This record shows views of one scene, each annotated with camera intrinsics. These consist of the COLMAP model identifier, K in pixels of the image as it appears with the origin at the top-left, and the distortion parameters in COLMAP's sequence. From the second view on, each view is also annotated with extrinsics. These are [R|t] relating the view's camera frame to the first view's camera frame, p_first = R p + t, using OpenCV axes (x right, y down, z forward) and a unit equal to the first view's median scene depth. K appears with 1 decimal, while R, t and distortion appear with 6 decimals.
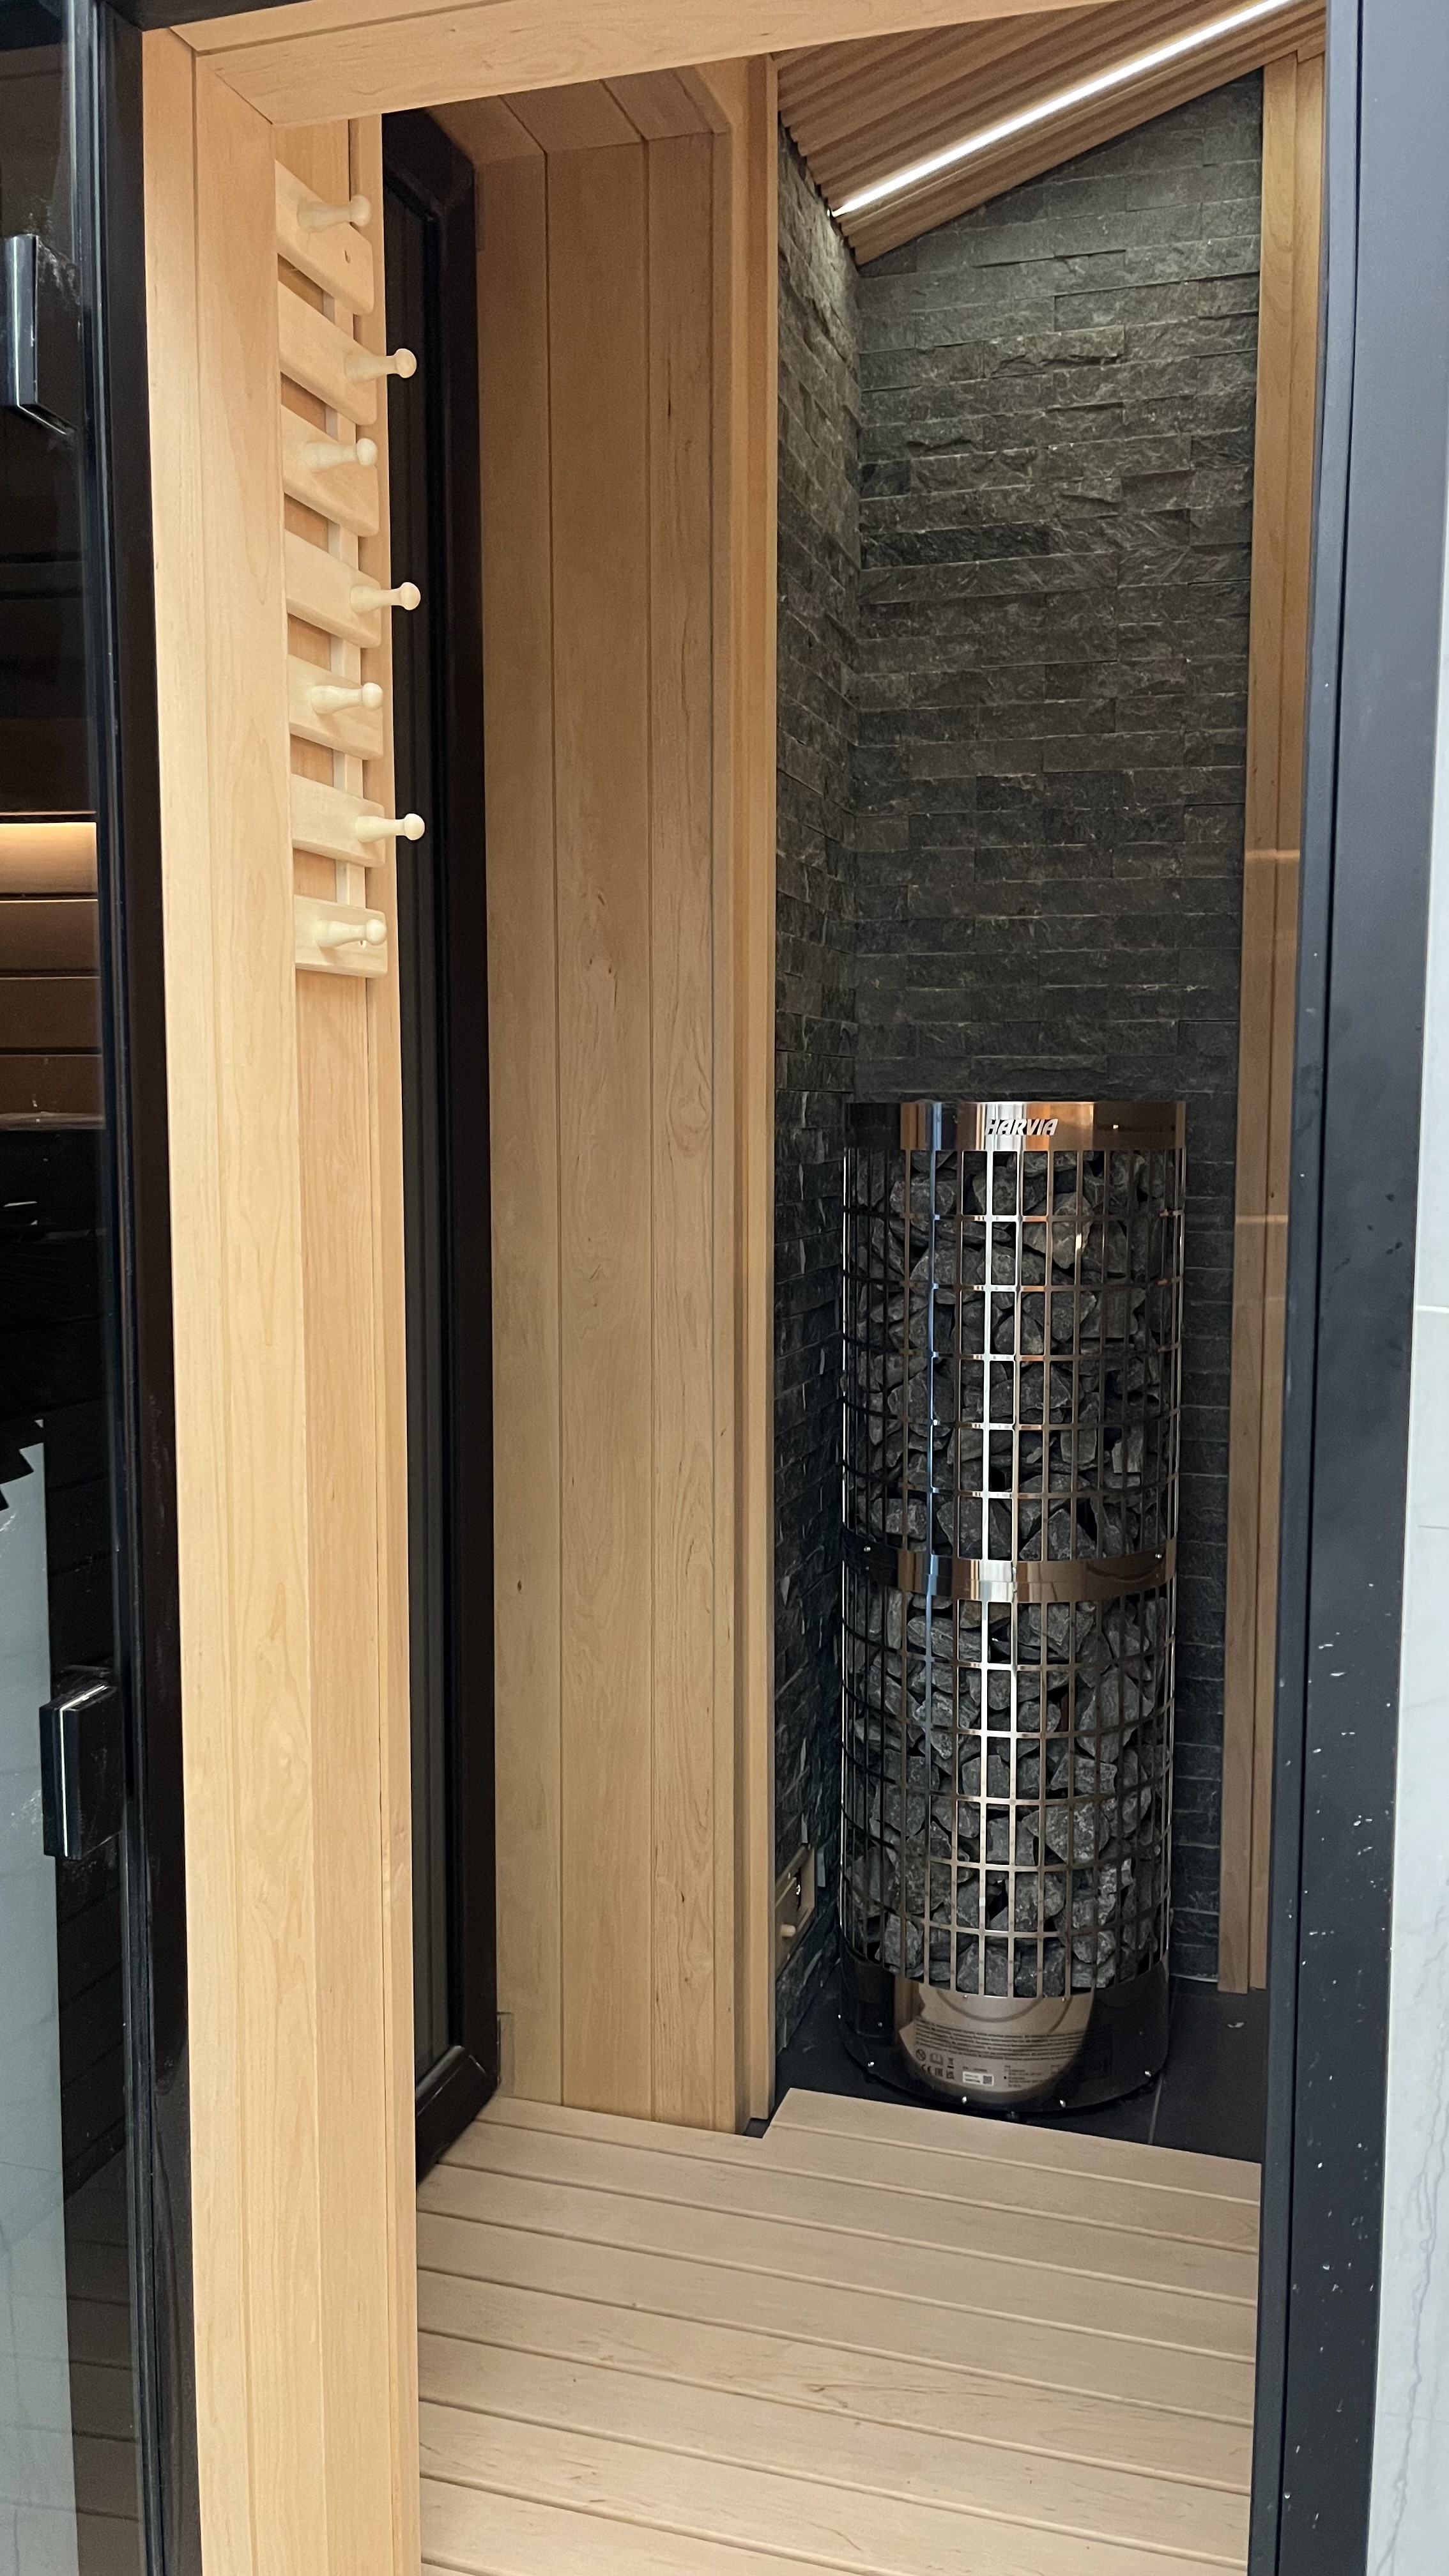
lens RADIAL K [[1984.1, 0, 728.3], [0, 1984.1, 1271.1], [0, 0, 1]] dist [0.055031, -0.058791]
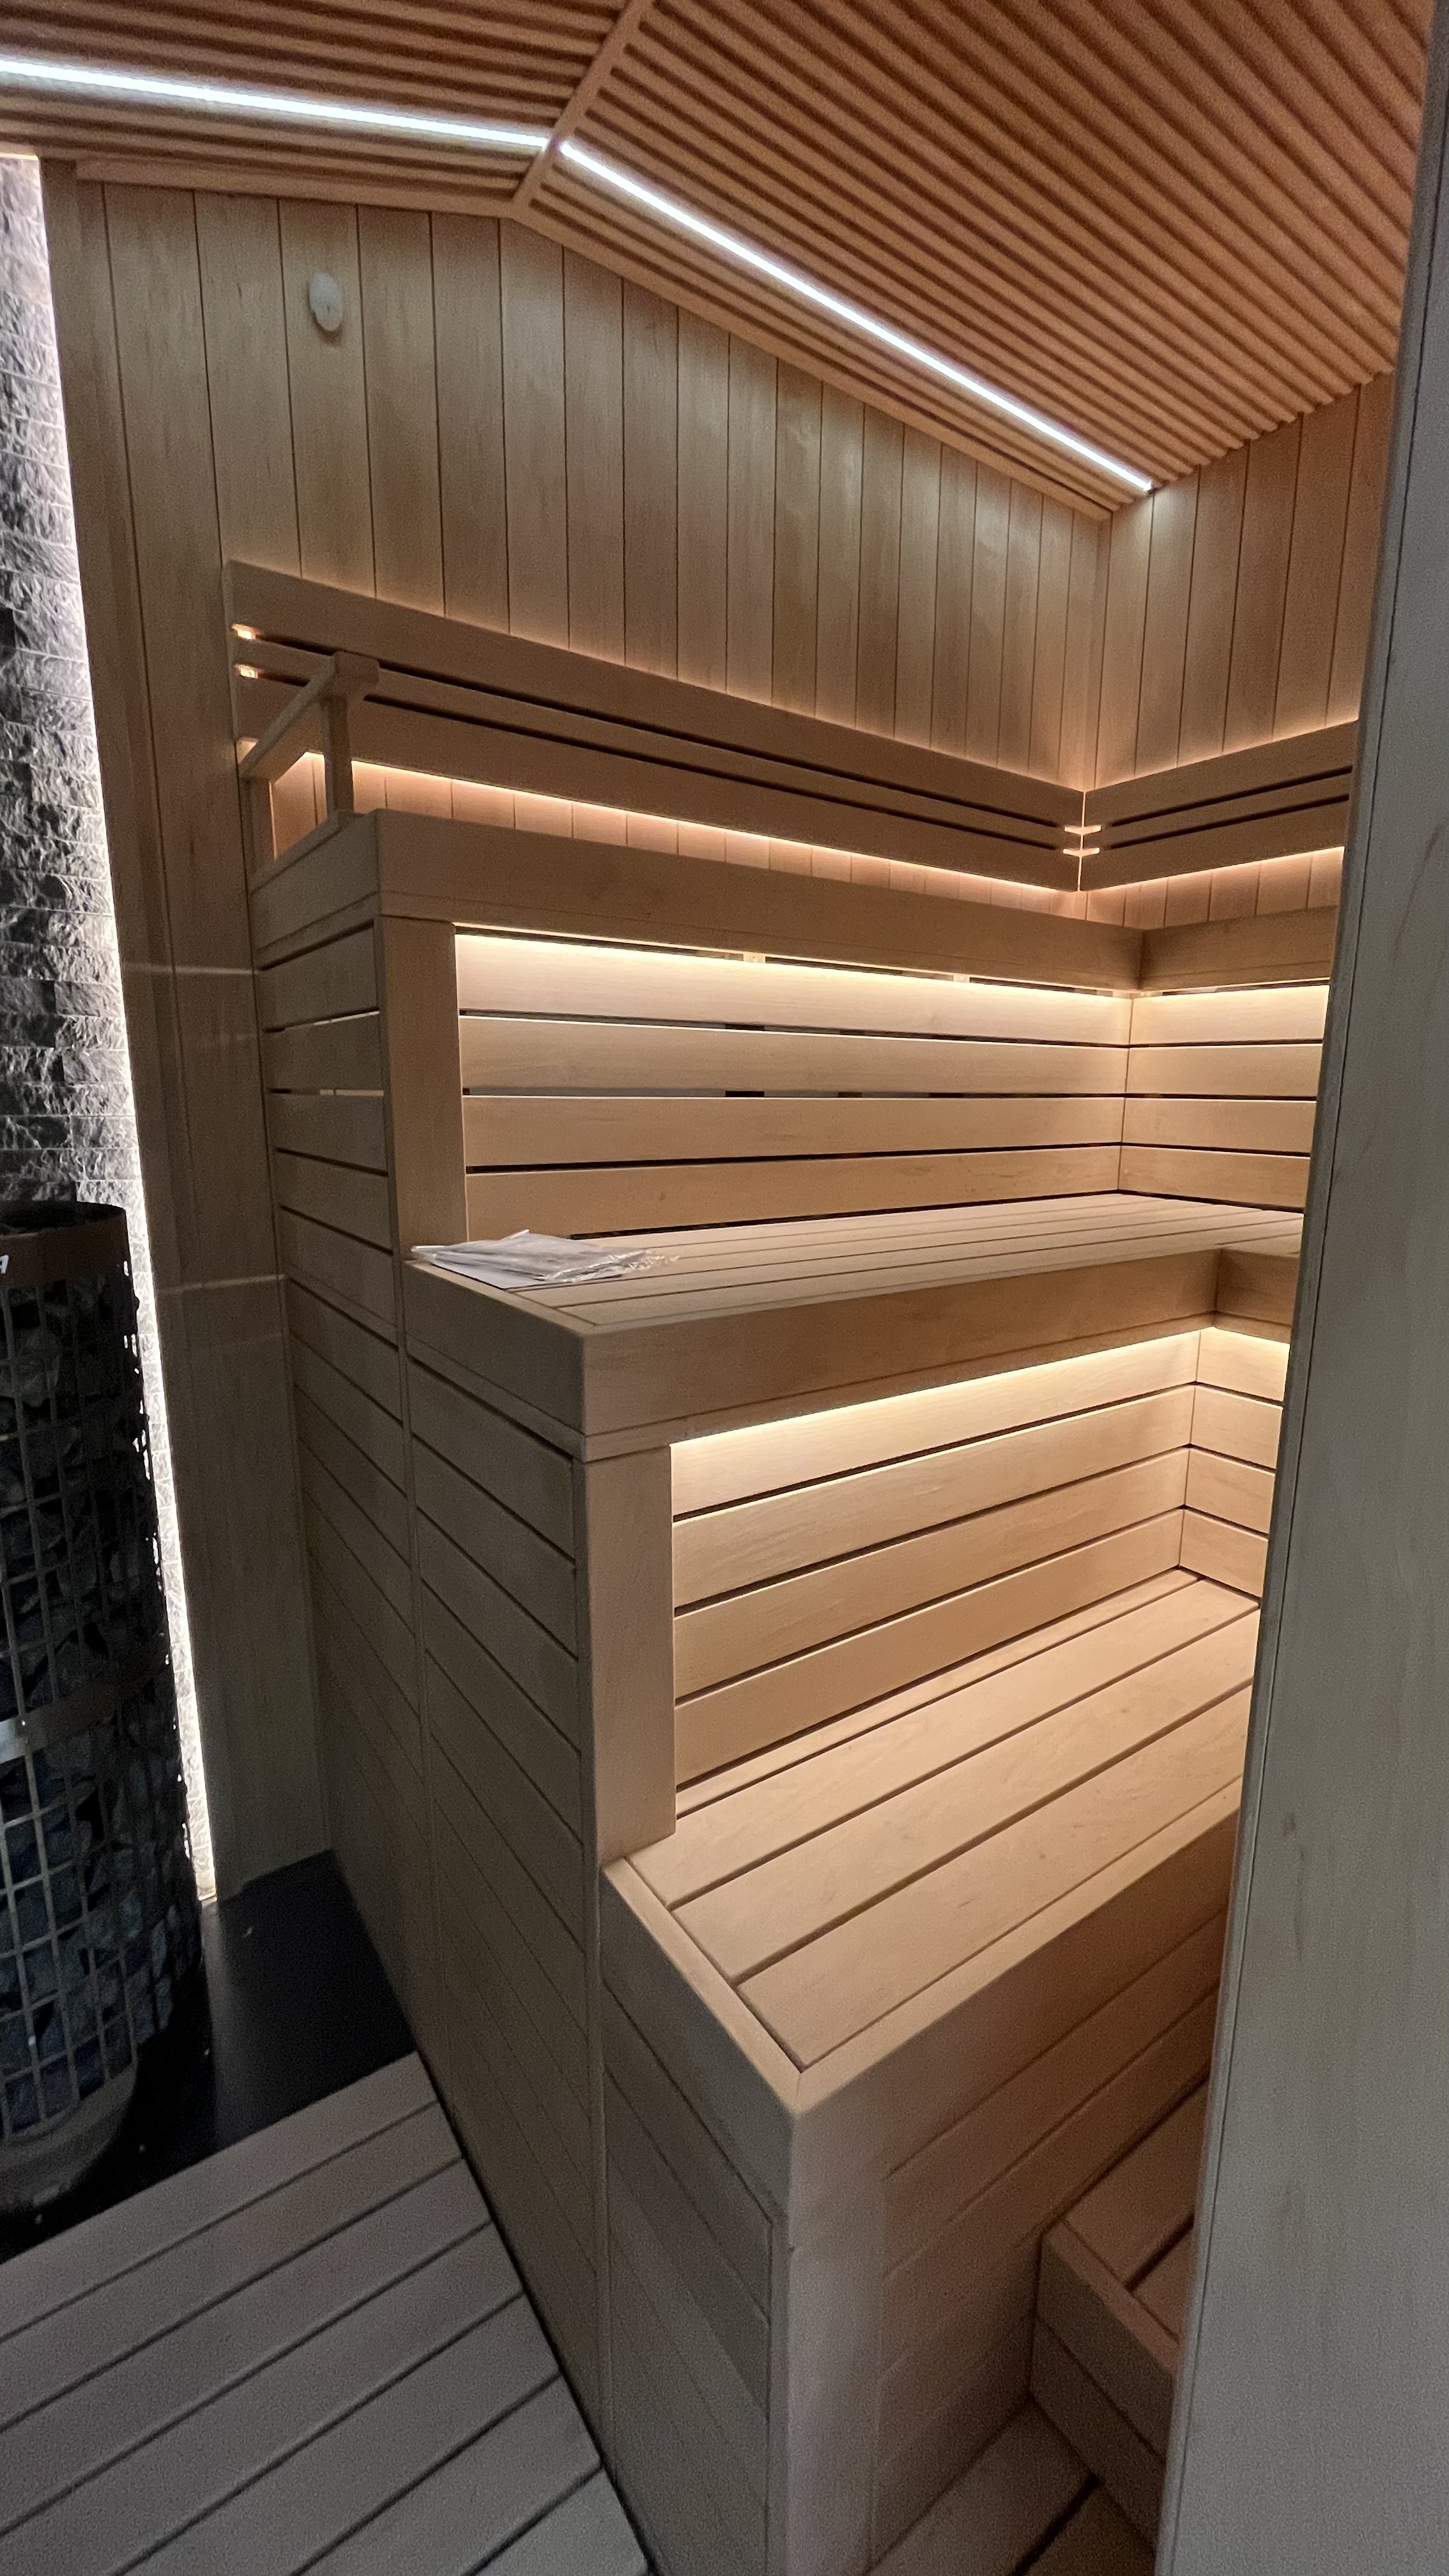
lens RADIAL K [[1036.6, 0, 732.3], [0, 1036.6, 1286.1], [0, 0, 1]] dist [-0.003673, -0.000067]
pose [[0.609309, -0.145413, 0.779485, -0.005650], [0.060973, 0.988722, 0.136785, -0.100052], [-0.790585, -0.035817, 0.611304, 0.412639]]
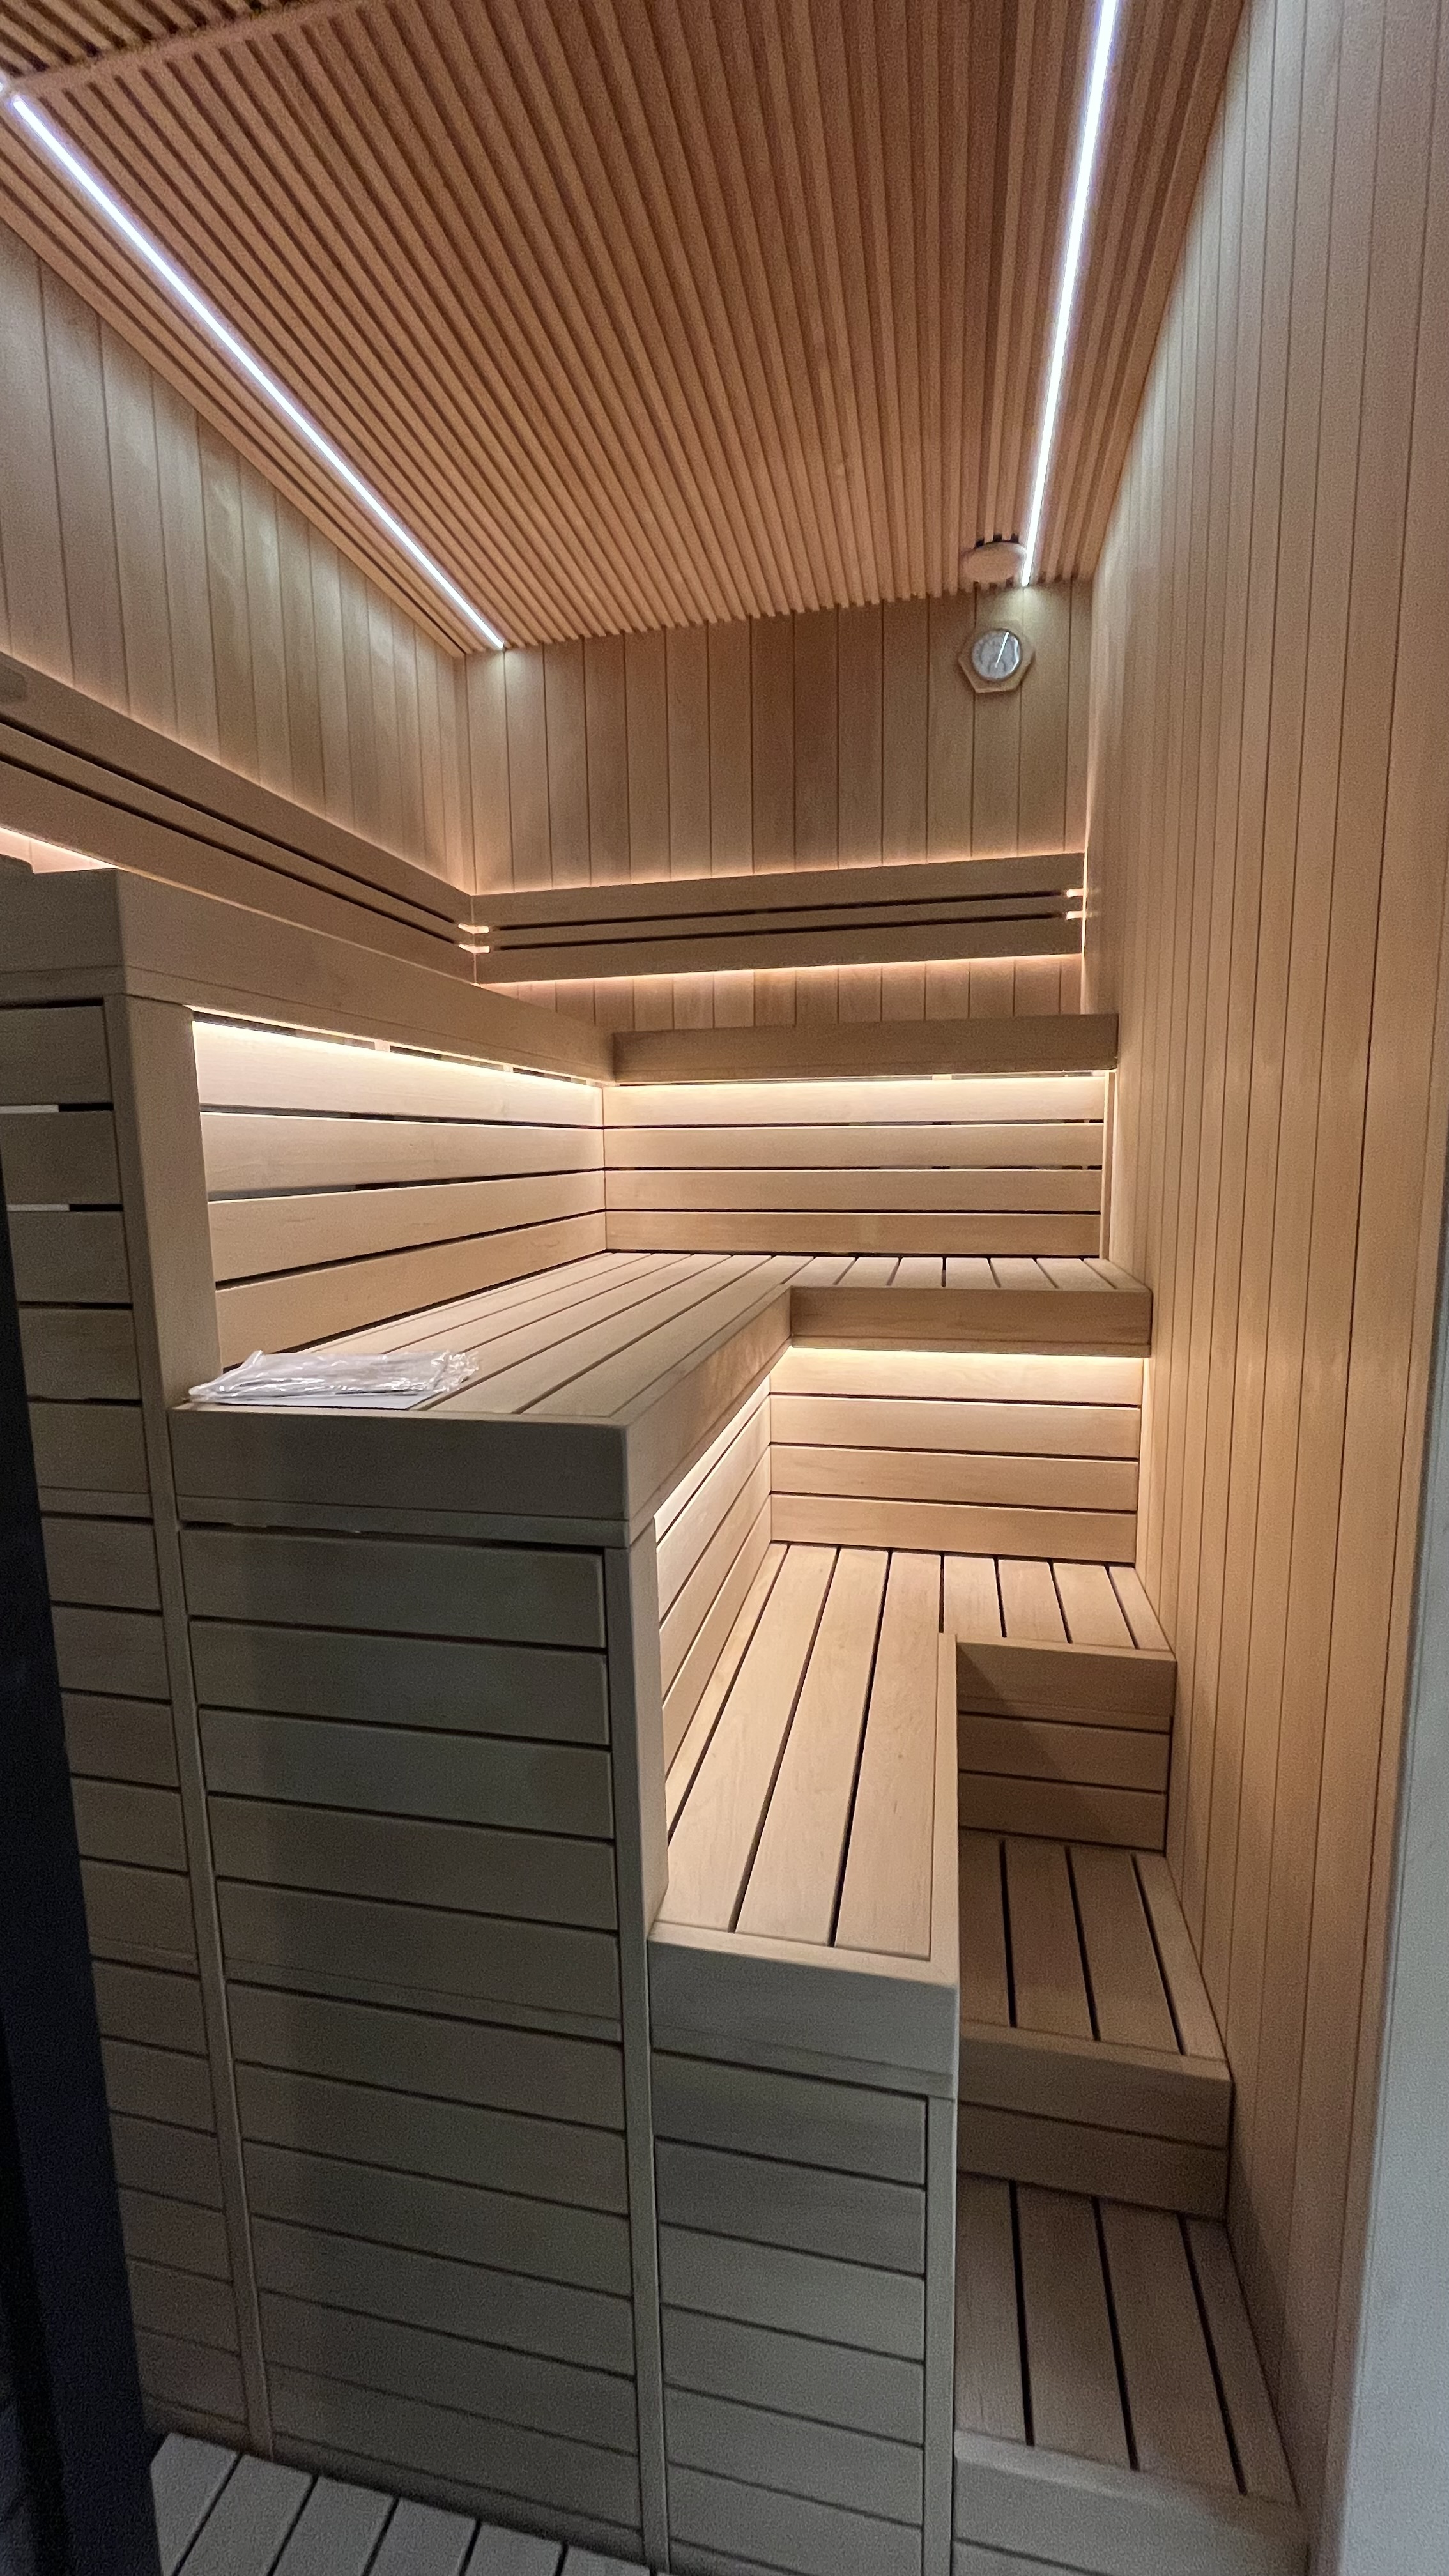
lens RADIAL K [[1038.1, 0, 728.9], [0, 1038.1, 1286.2], [0, 0, 1]] dist [-0.002062, -0.000821]
pose [[-0.090884, -0.132811, 0.986966, -0.126334], [0.098160, 0.985046, 0.141592, -0.136253], [-0.991012, 0.109749, -0.076489, 0.643929]]
